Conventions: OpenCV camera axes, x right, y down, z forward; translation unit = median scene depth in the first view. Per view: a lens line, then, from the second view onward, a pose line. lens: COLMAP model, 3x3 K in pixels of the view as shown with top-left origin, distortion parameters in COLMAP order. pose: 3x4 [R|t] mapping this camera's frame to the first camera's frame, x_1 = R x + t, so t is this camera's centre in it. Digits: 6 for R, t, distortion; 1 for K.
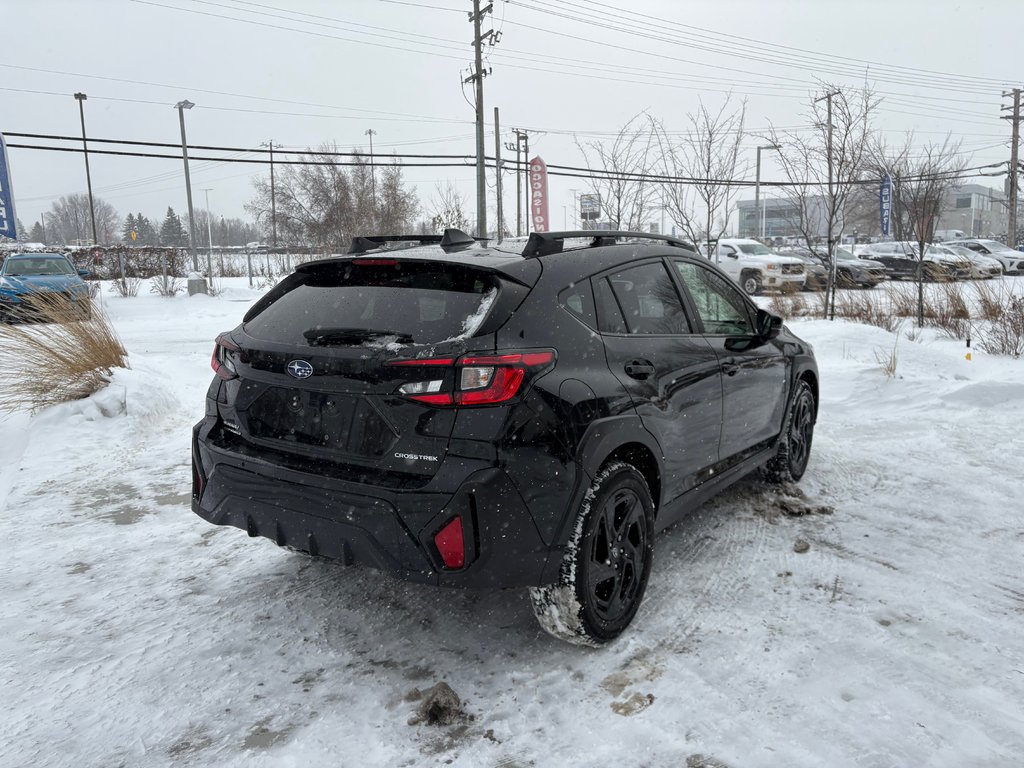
lens RADIAL K [[776.0, 0, 510.1], [0, 776.0, 381.5], [0, 0, 1]] dist [0.058558, -0.061806]
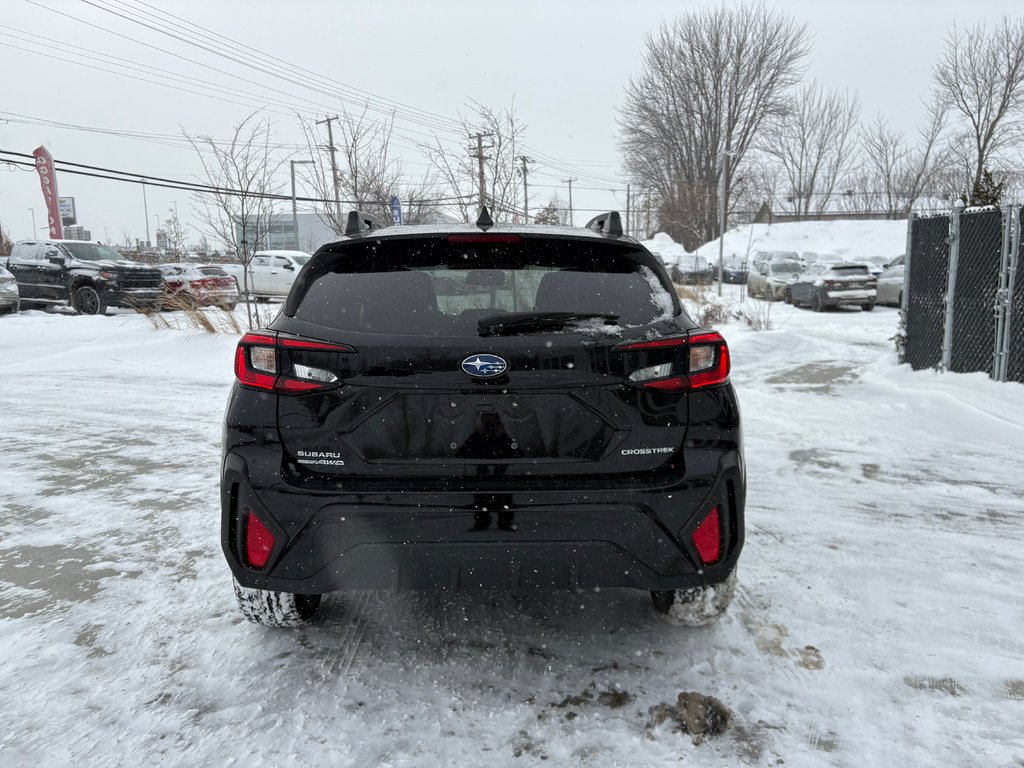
lens RADIAL K [[776.0, 0, 509.7], [0, 776.0, 382.1], [0, 0, 1]] dist [0.058558, -0.061806]
pose [[0.810664, -0.076090, 0.580547, -0.589892], [0.086916, 0.996173, 0.009198, -0.003047], [-0.579025, 0.043002, 0.814175, 0.277060]]
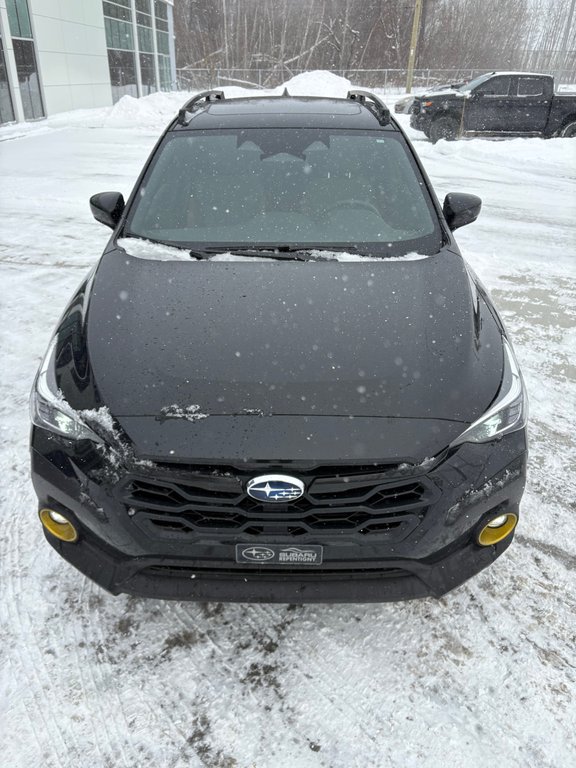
lens RADIAL K [[578.8, 0, 274.9], [0, 578.8, 369.6], [0, 0, 1]] dist [0.049990, -0.050421]
pose [[-0.836196, 0.255979, -0.485027, 0.732494], [-0.081598, 0.816477, 0.571583, -0.427430], [0.542327, 0.517533, -0.661847, 2.185436]]
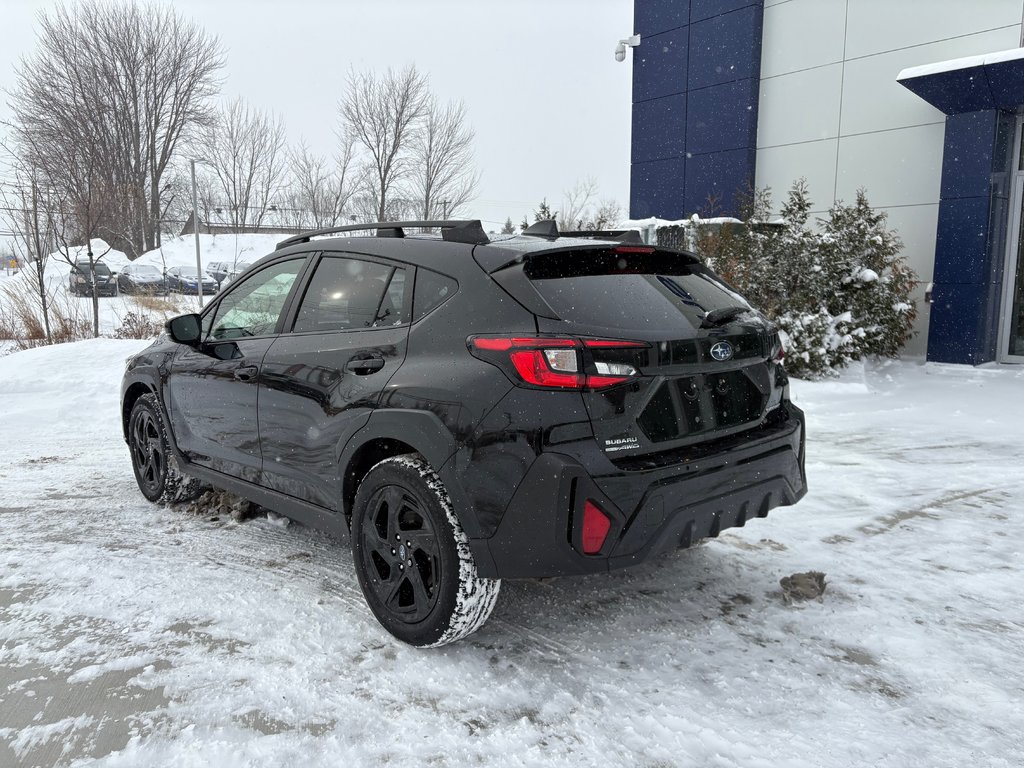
lens RADIAL K [[776.0, 0, 511.7], [0, 776.0, 385.8], [0, 0, 1]] dist [0.058558, -0.061806]
pose [[0.219222, -0.121947, 0.968024, -1.087329], [0.152286, 0.984275, 0.089507, -0.085910], [-0.963717, 0.127795, 0.234345, 0.852279]]
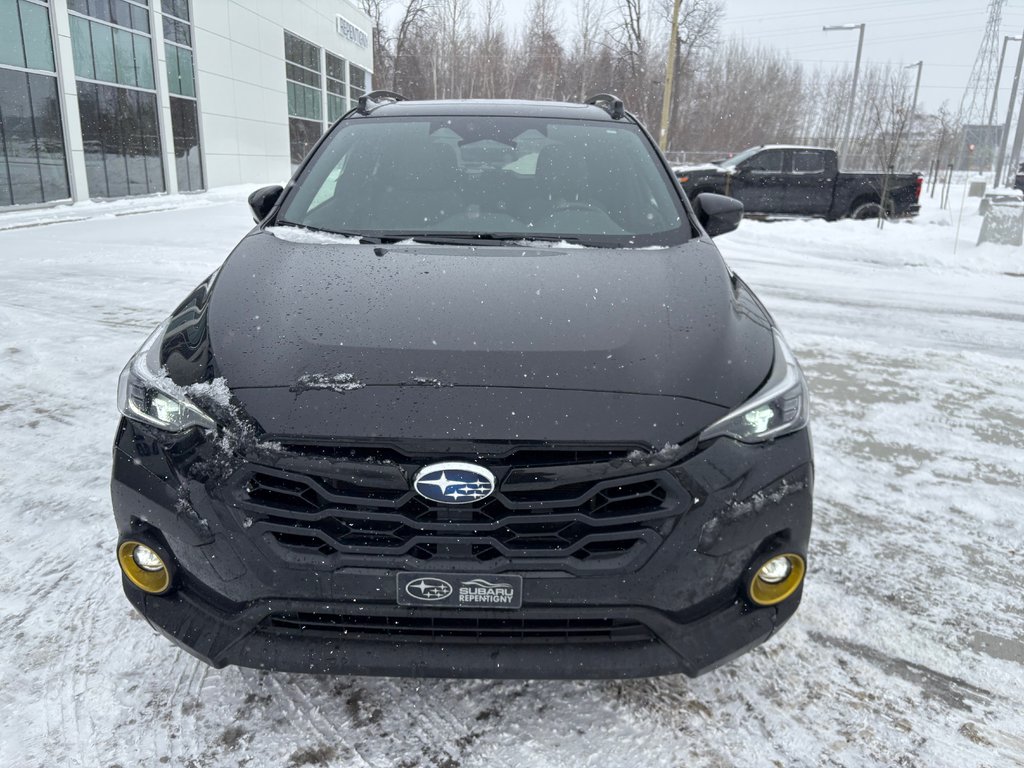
lens RADIAL K [[771.8, 0, 498.0], [0, 771.8, 388.8], [0, 0, 1]] dist [0.049990, -0.050421]
pose [[-0.834752, 0.152368, -0.529125, 0.732555], [-0.097310, 0.905003, 0.414125, -0.310246], [0.541959, 0.397181, -0.740626, 2.243692]]
